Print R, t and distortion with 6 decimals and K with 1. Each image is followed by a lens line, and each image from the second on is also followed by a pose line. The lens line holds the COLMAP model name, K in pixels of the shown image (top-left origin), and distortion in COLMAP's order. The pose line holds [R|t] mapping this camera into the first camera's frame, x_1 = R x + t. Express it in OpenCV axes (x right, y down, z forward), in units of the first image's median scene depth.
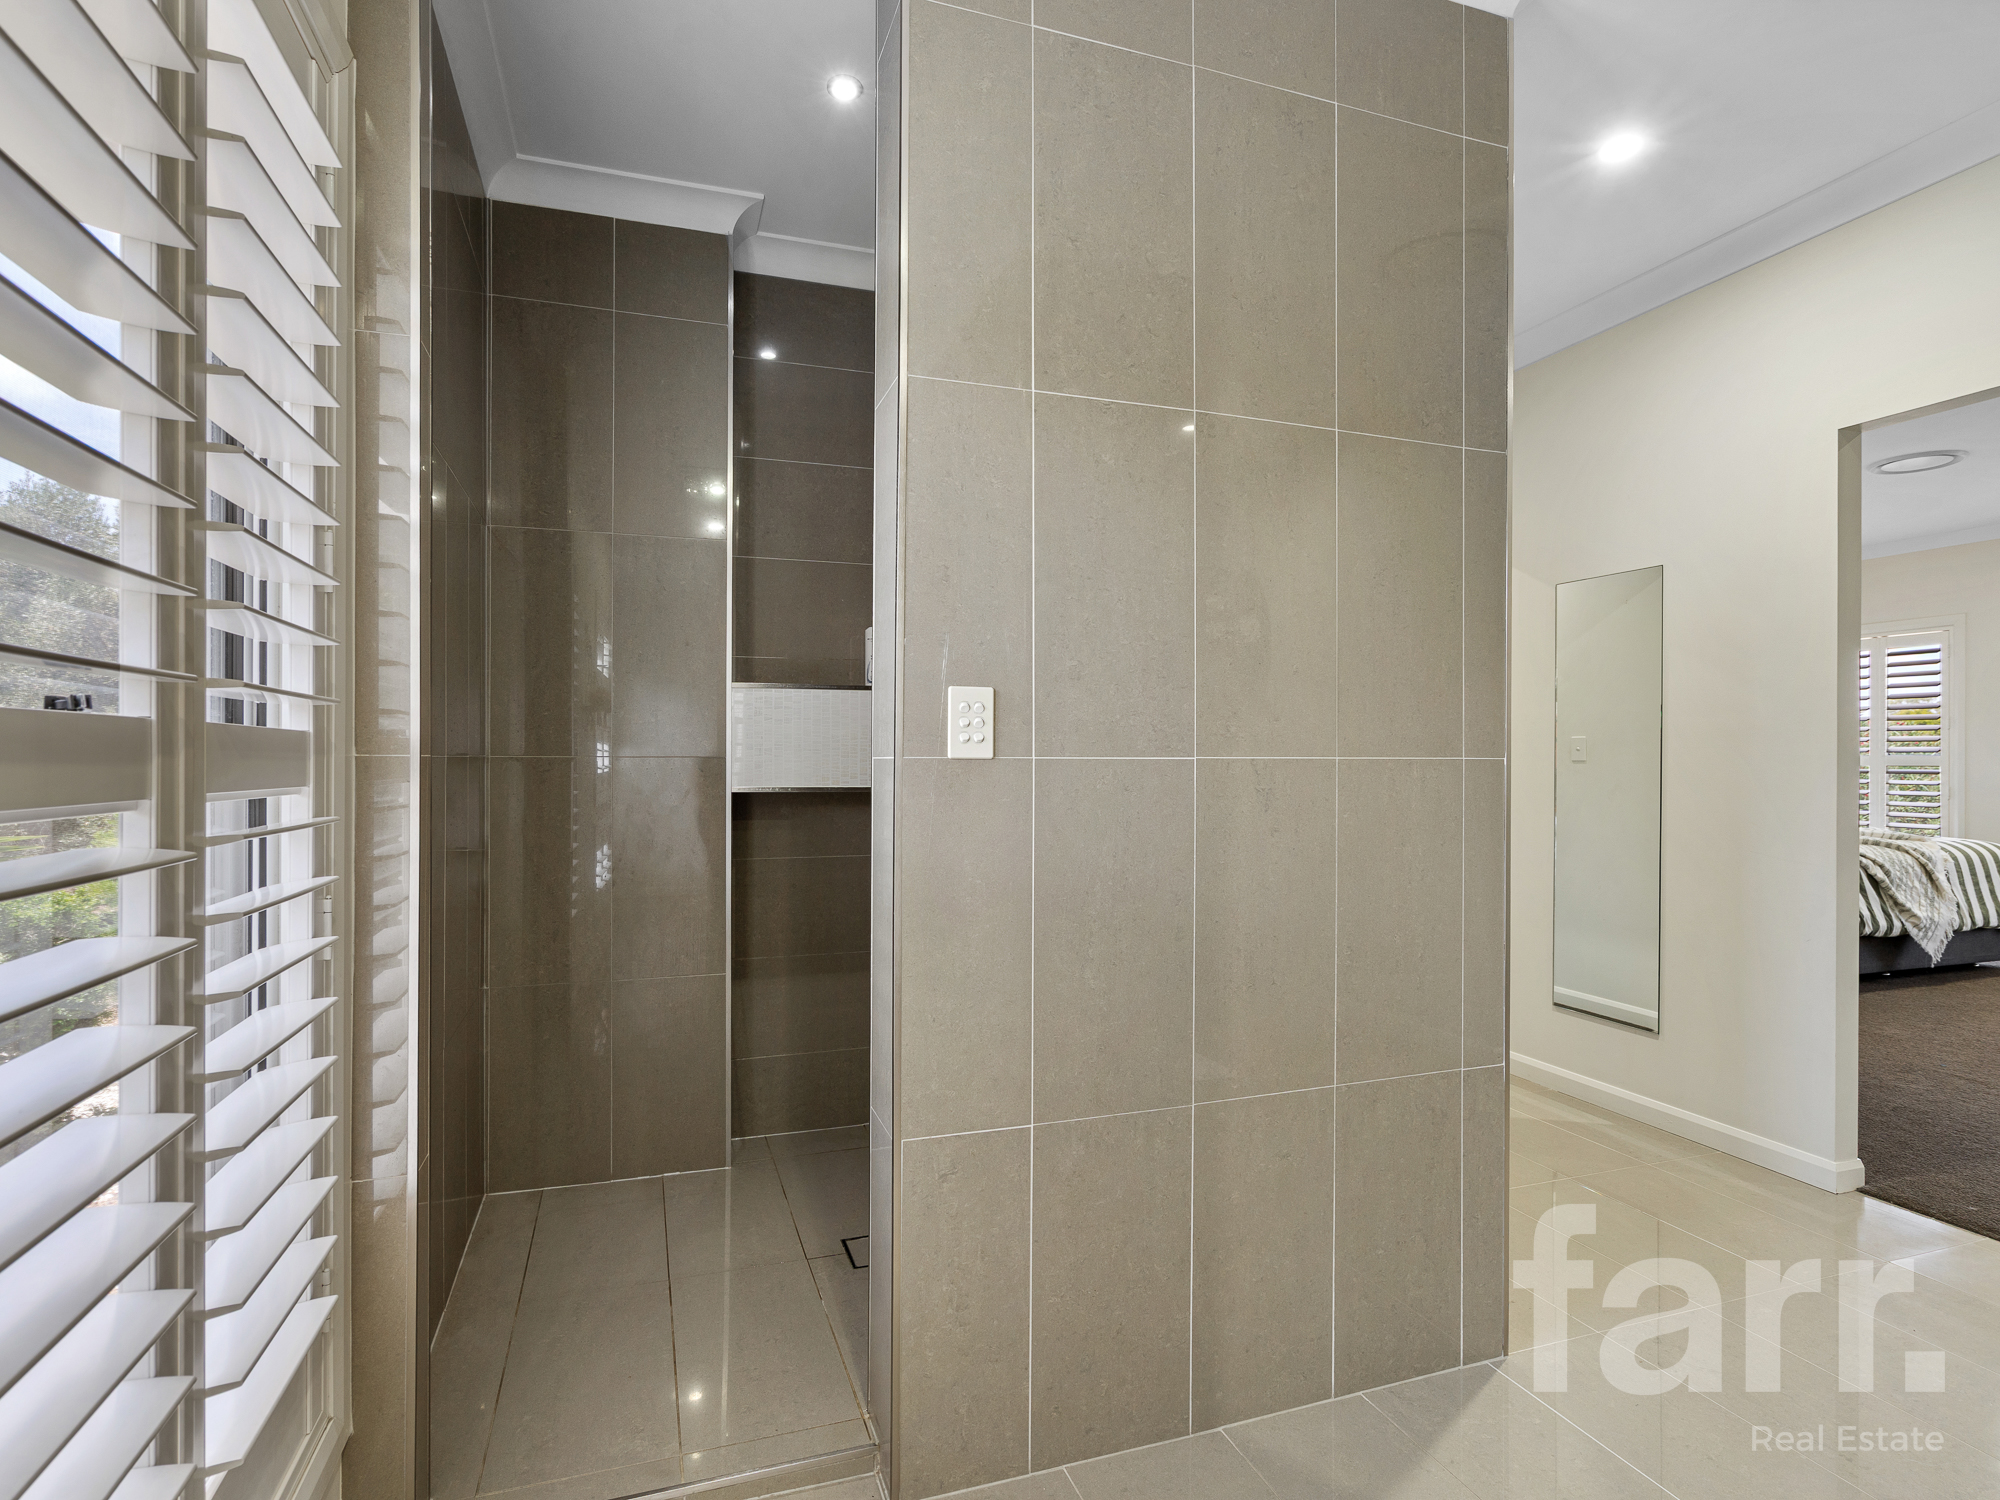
lens RADIAL K [[1019.0, 0, 993.4], [0, 1019.0, 758.2], [0, 0, 1]] dist [0.002004, 0.001277]
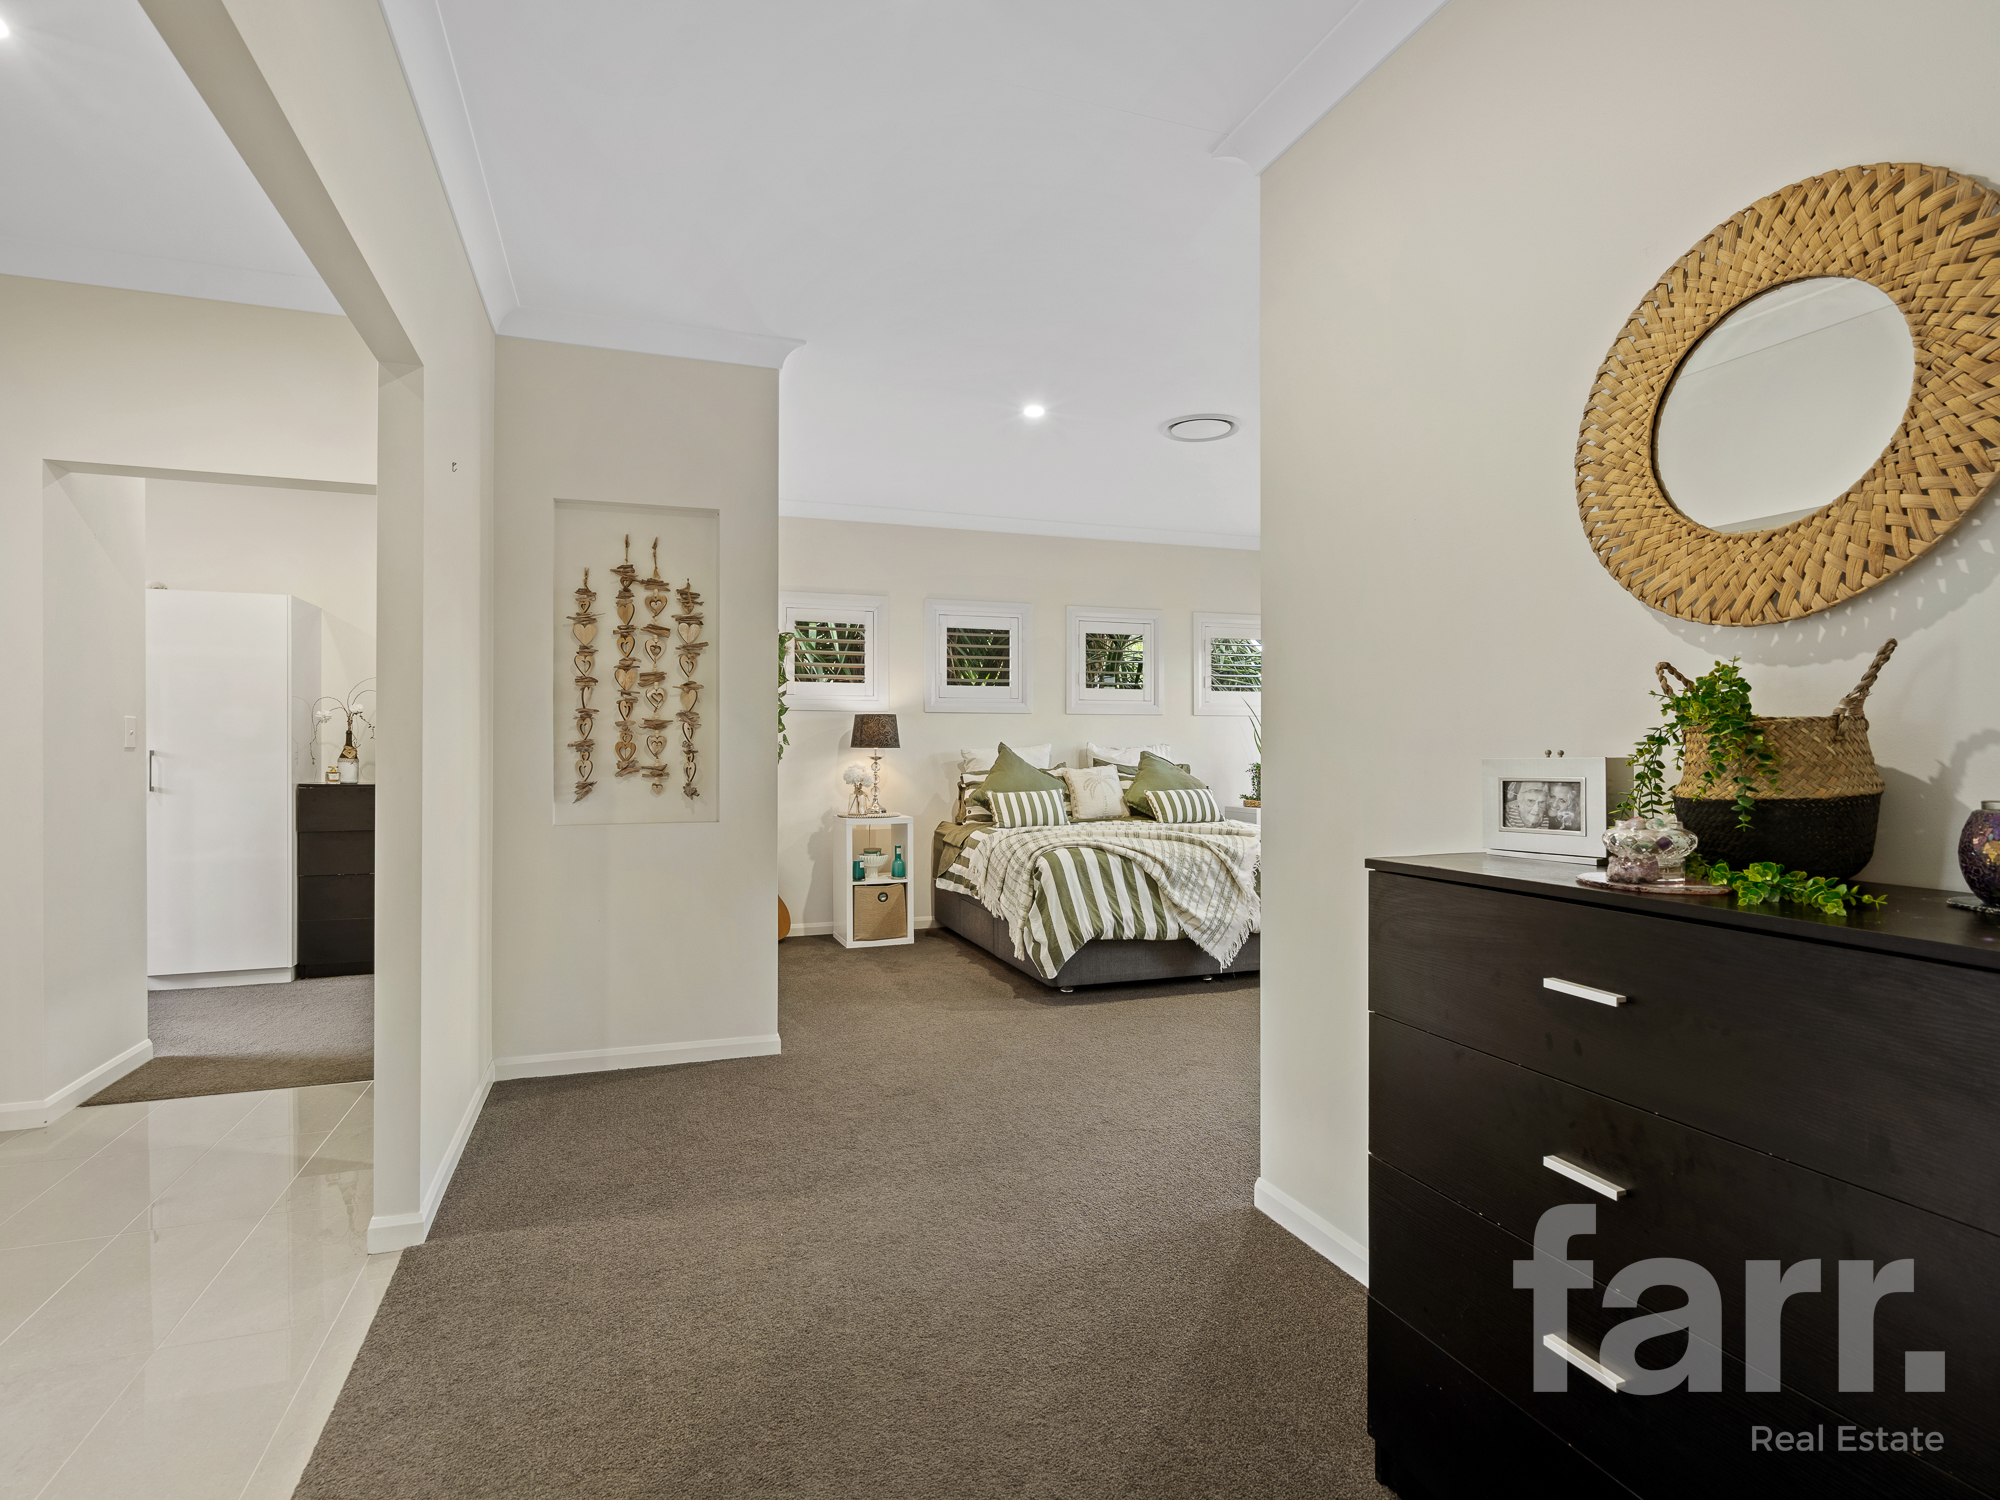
lens RADIAL K [[1019.0, 0, 983.0], [0, 1019.0, 740.0], [0, 0, 1]] dist [0.002004, 0.001277]
pose [[0.999912, -0.007794, -0.010753, 0.710170], [0.007643, 0.999873, -0.014017, 0.004382], [0.010861, 0.013934, 0.999844, 0.067003]]
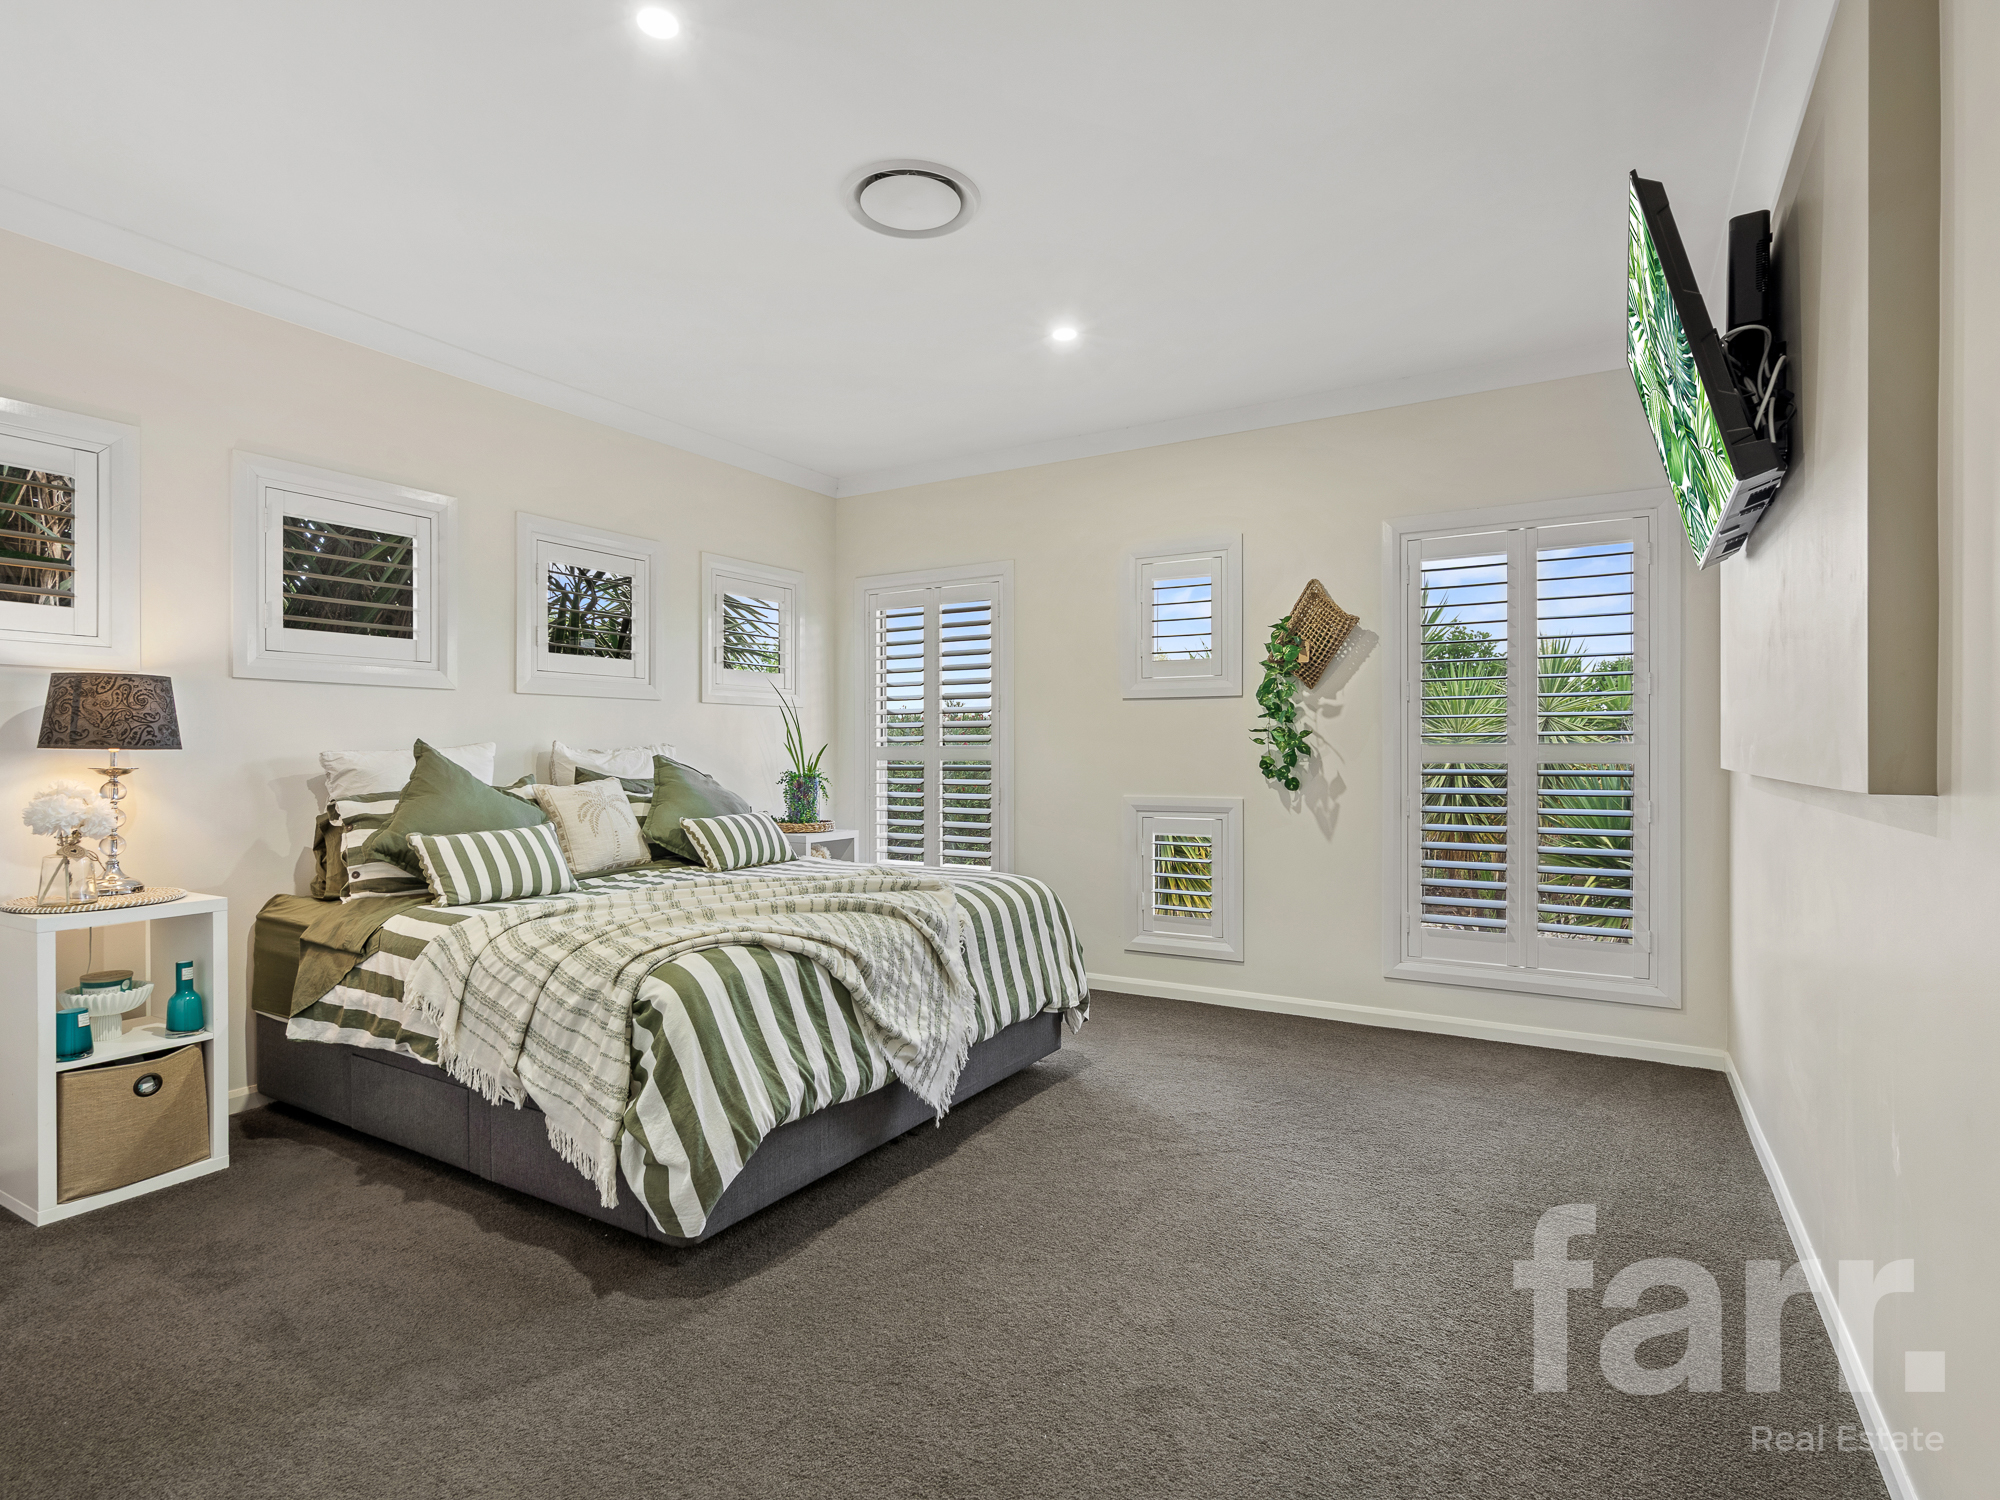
lens RADIAL K [[1019.0, 0, 987.6], [0, 1019.0, 750.2], [0, 0, 1]] dist [0.002004, 0.001277]
pose [[0.775672, -0.006126, 0.631106, 0.588998], [0.008742, 0.999961, -0.001037, 0.000993], [-0.631075, 0.006321, 0.775696, 0.549455]]
